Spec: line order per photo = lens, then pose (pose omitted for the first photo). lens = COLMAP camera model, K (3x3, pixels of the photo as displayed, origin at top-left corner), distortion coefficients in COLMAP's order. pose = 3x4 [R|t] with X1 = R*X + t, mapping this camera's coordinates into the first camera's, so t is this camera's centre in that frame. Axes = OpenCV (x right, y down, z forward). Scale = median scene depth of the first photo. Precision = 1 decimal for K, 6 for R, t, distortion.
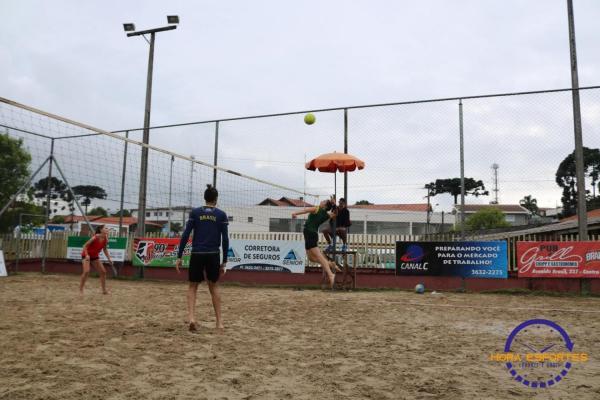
lens RADIAL K [[479.2, 0, 273.4], [0, 479.2, 197.6], [0, 0, 1]] dist [-0.108673, 0.028040]
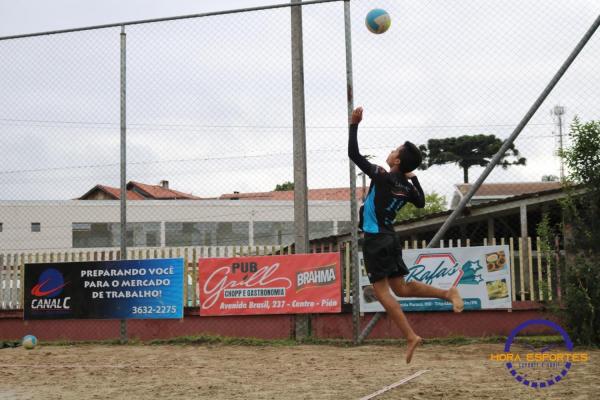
lens RADIAL K [[909.1, 0, 298.7], [0, 909.1, 196.1], [0, 0, 1]] dist [-0.000743, 0.000000]
pose [[0.993949, -0.034148, 0.104400, 0.493678], [0.031932, 0.999229, 0.022823, -0.009962], [-0.105099, -0.019351, 0.994273, -0.191761]]
